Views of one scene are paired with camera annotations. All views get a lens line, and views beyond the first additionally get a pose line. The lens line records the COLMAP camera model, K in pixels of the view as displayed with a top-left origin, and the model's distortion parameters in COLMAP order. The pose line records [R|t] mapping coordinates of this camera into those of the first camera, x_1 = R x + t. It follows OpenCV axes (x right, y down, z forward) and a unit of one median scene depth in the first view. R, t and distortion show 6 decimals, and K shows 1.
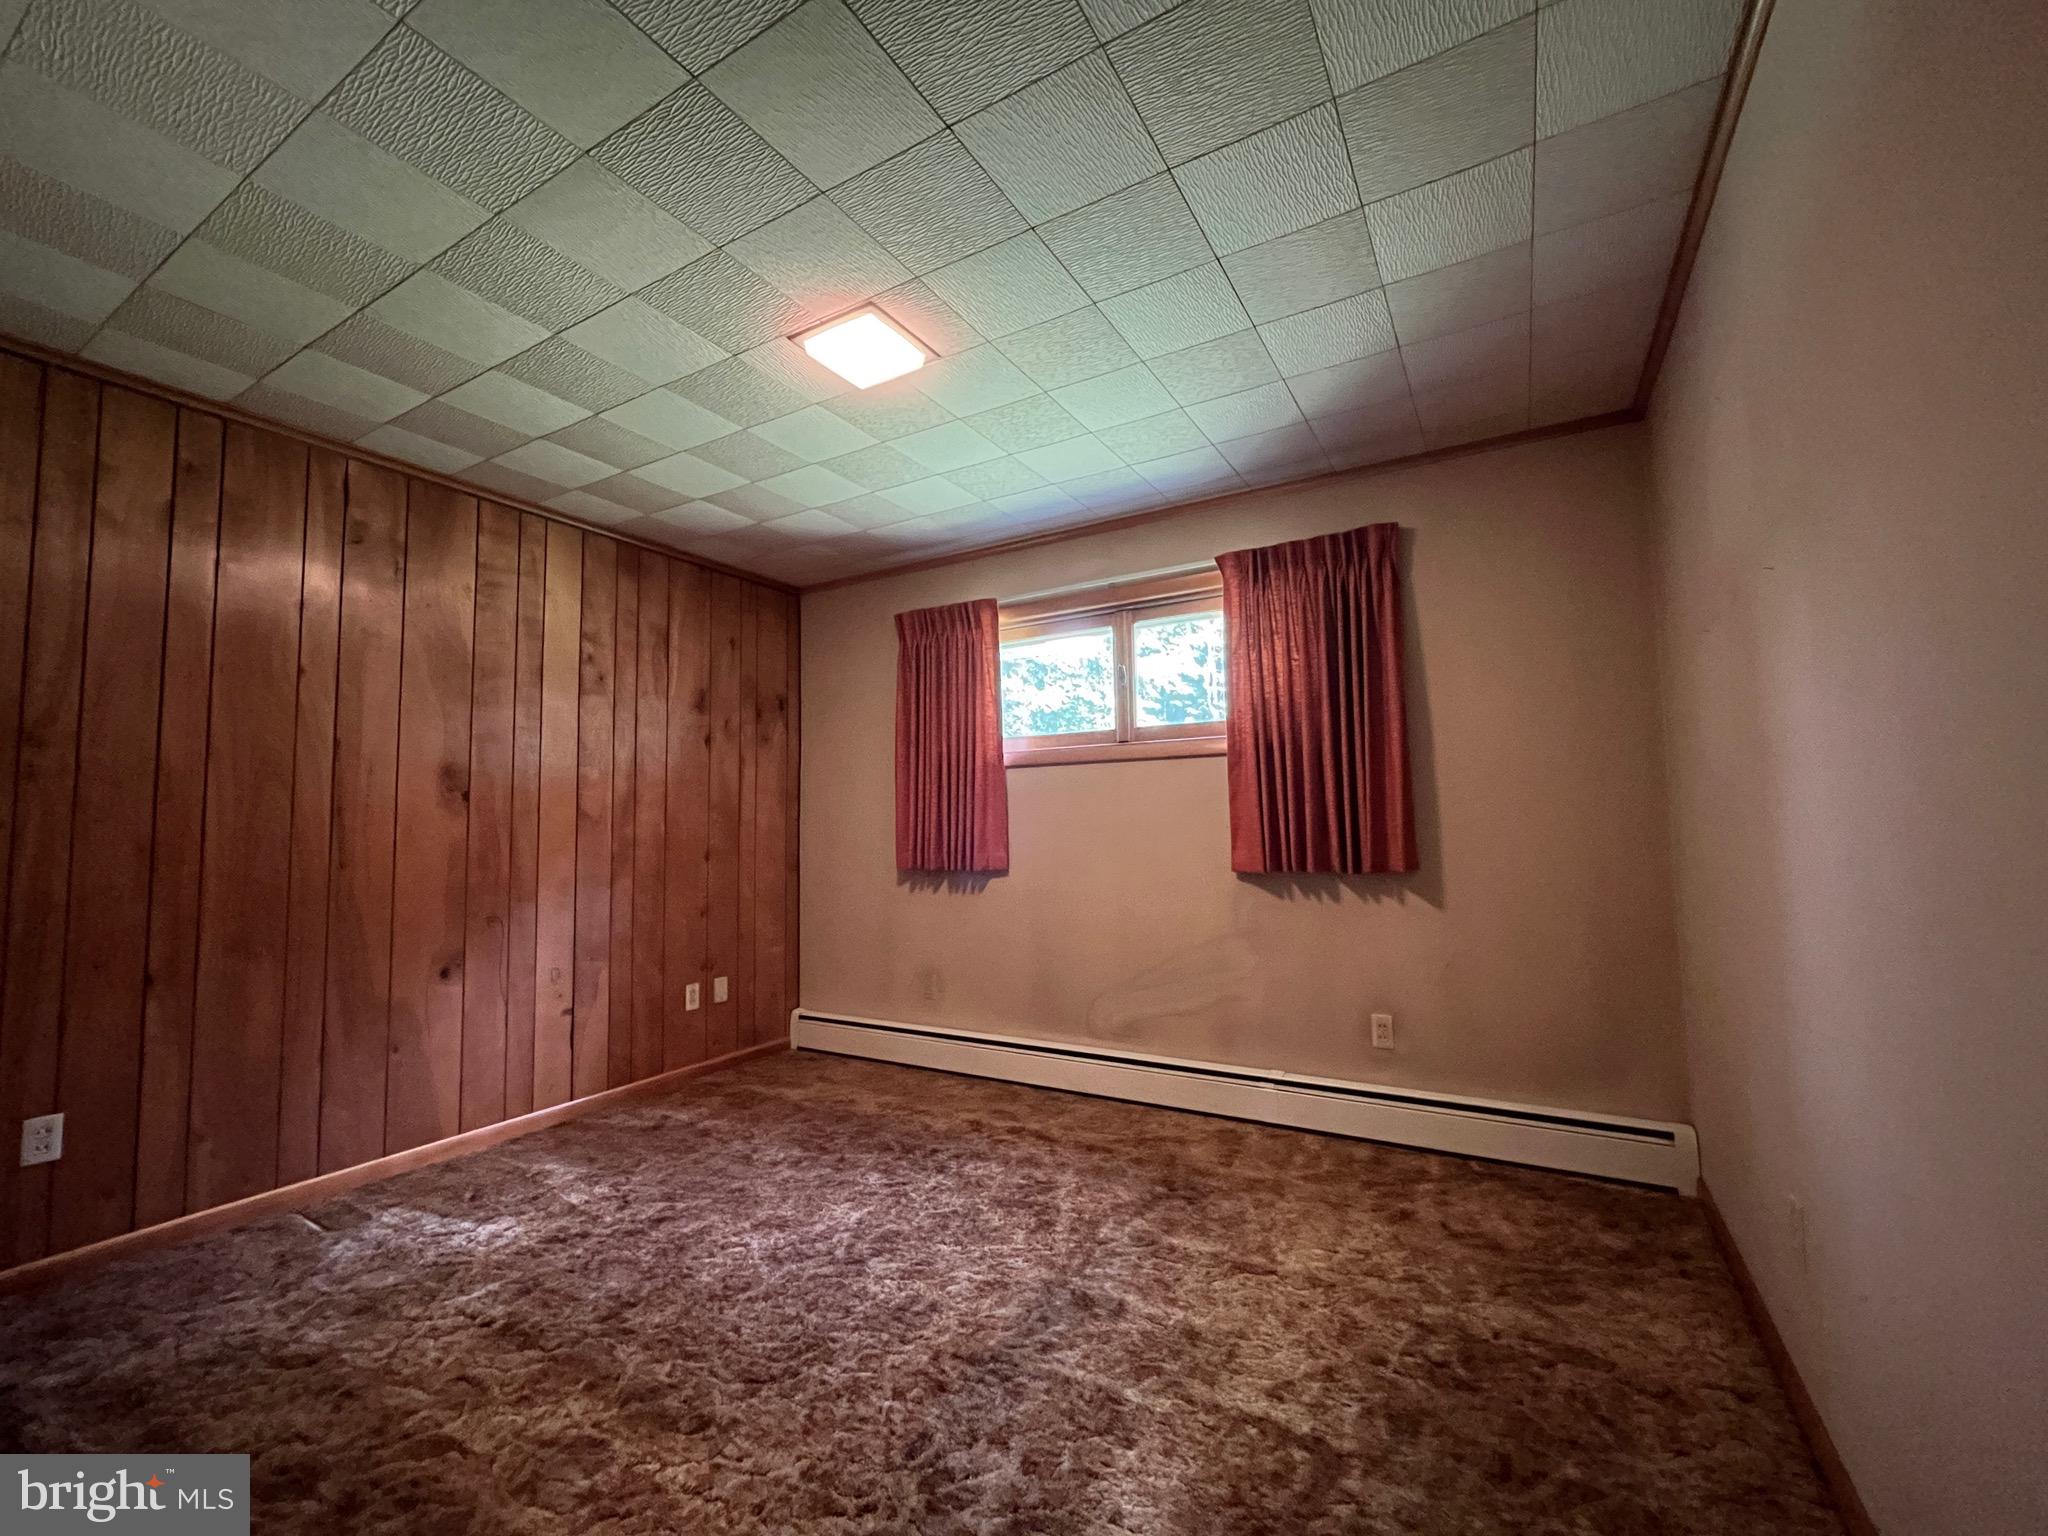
lens RADIAL K [[837.5, 0, 1013.6], [0, 837.5, 766.7], [0, 0, 1]] dist [-0.002476, -0.000318]
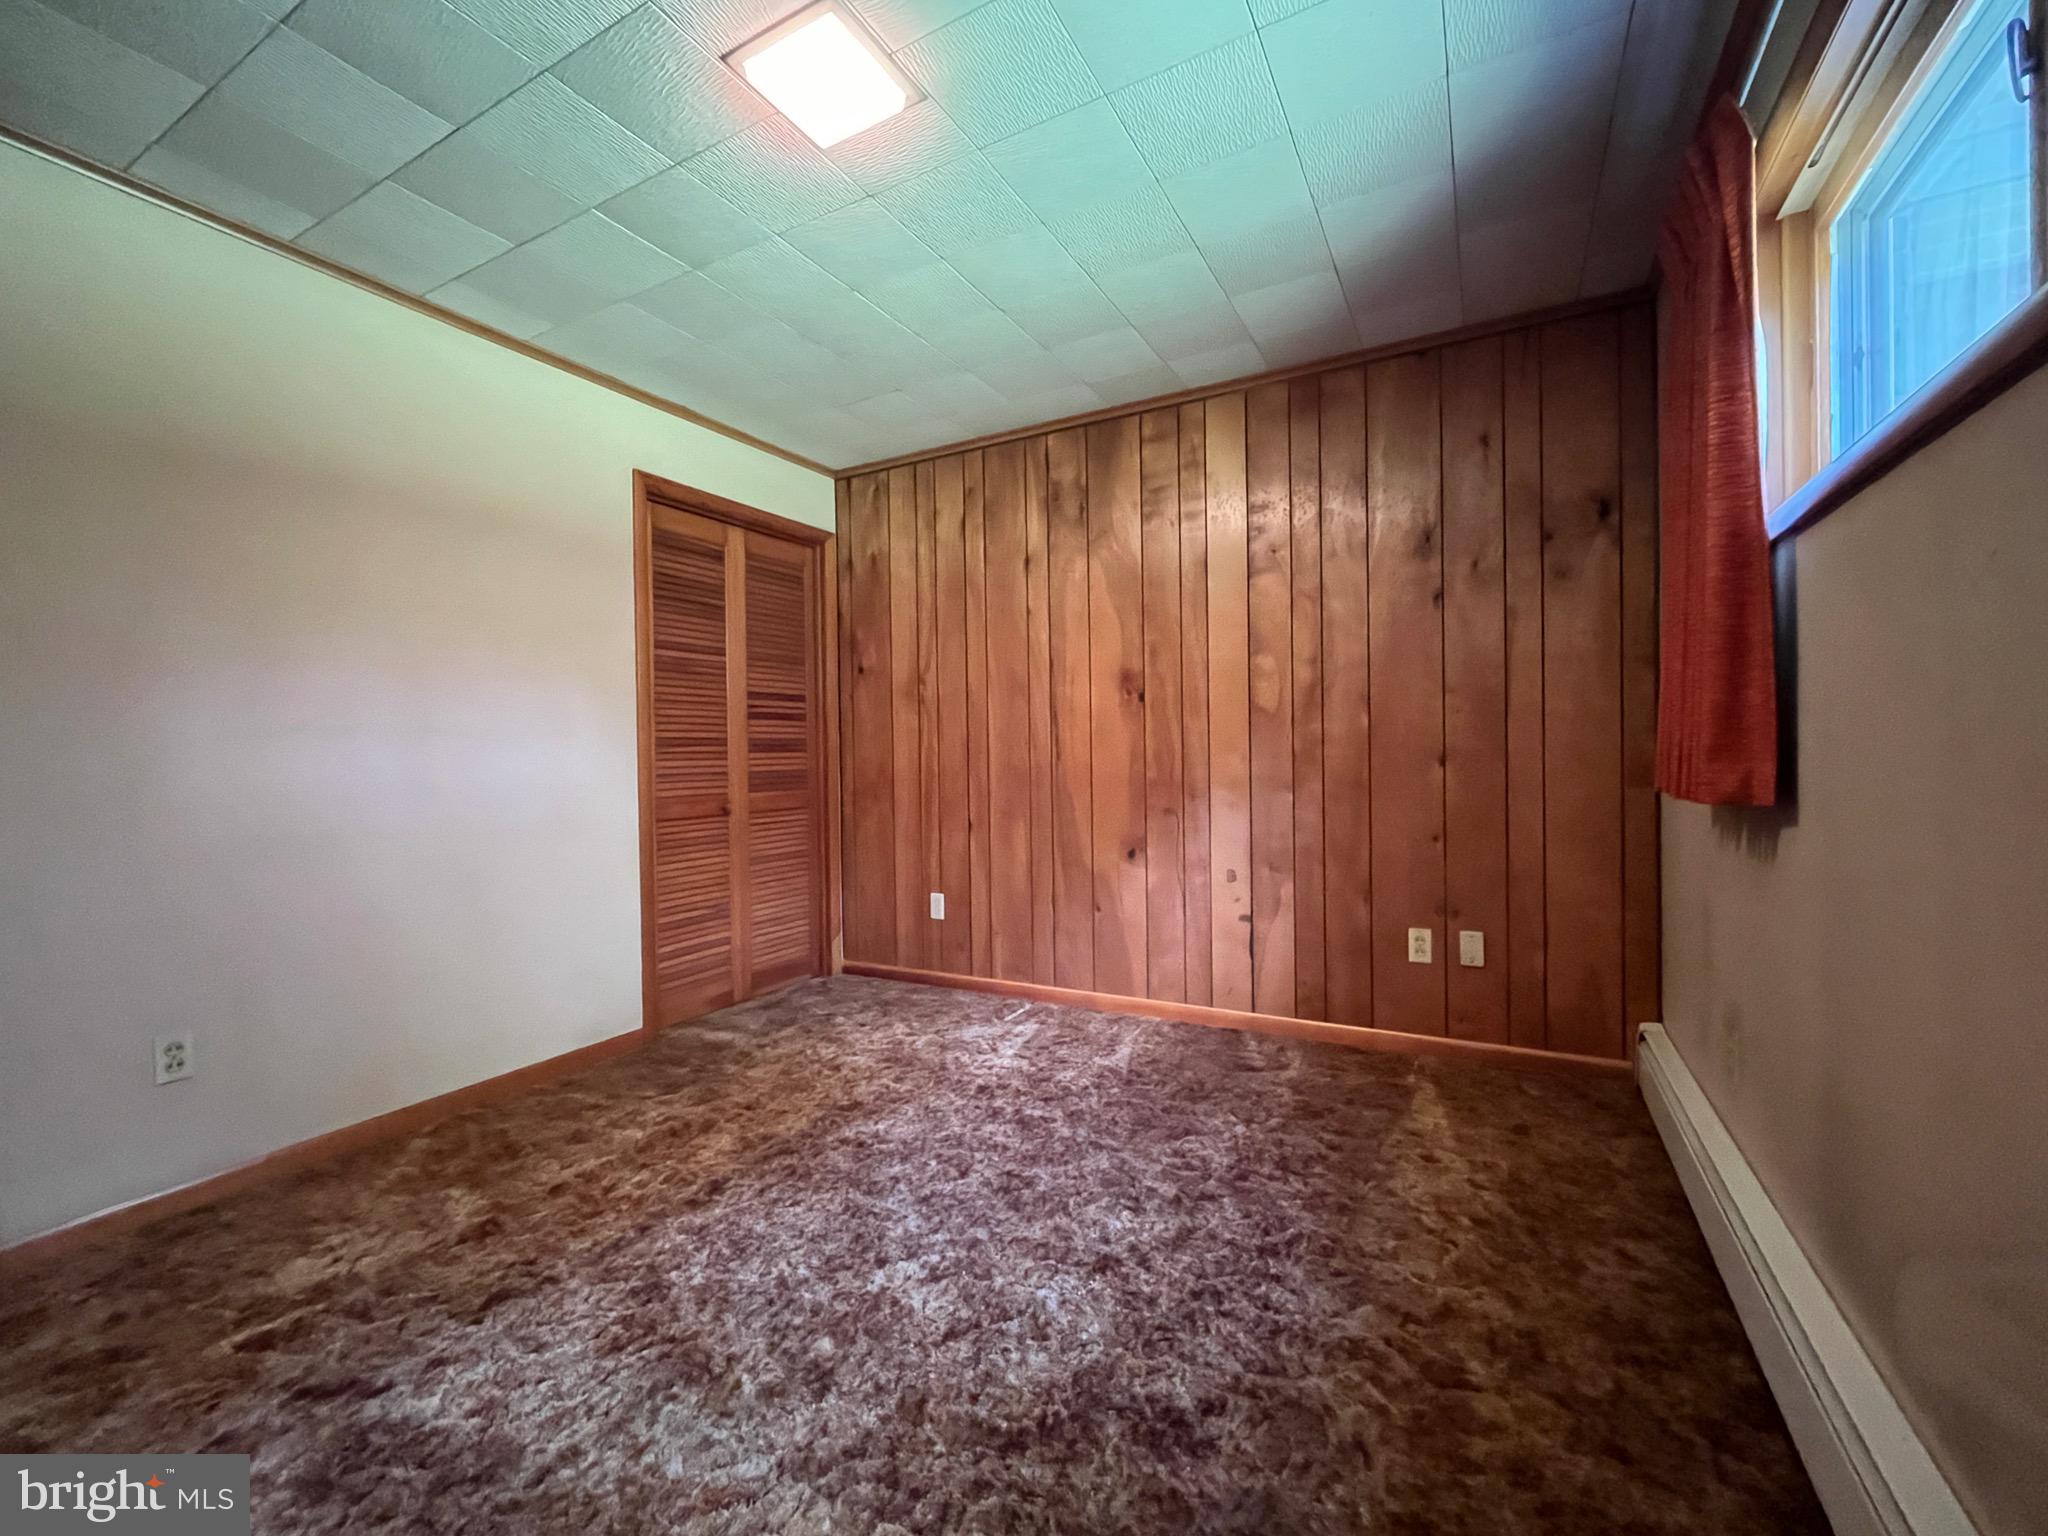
lens RADIAL K [[837.5, 0, 1013.6], [0, 837.5, 766.7], [0, 0, 1]] dist [-0.002476, -0.000318]
pose [[0.039550, 0.029818, -0.998773, 0.428722], [0.087266, 0.995632, 0.033180, 0.074352], [0.995400, -0.088471, 0.036776, 0.780785]]
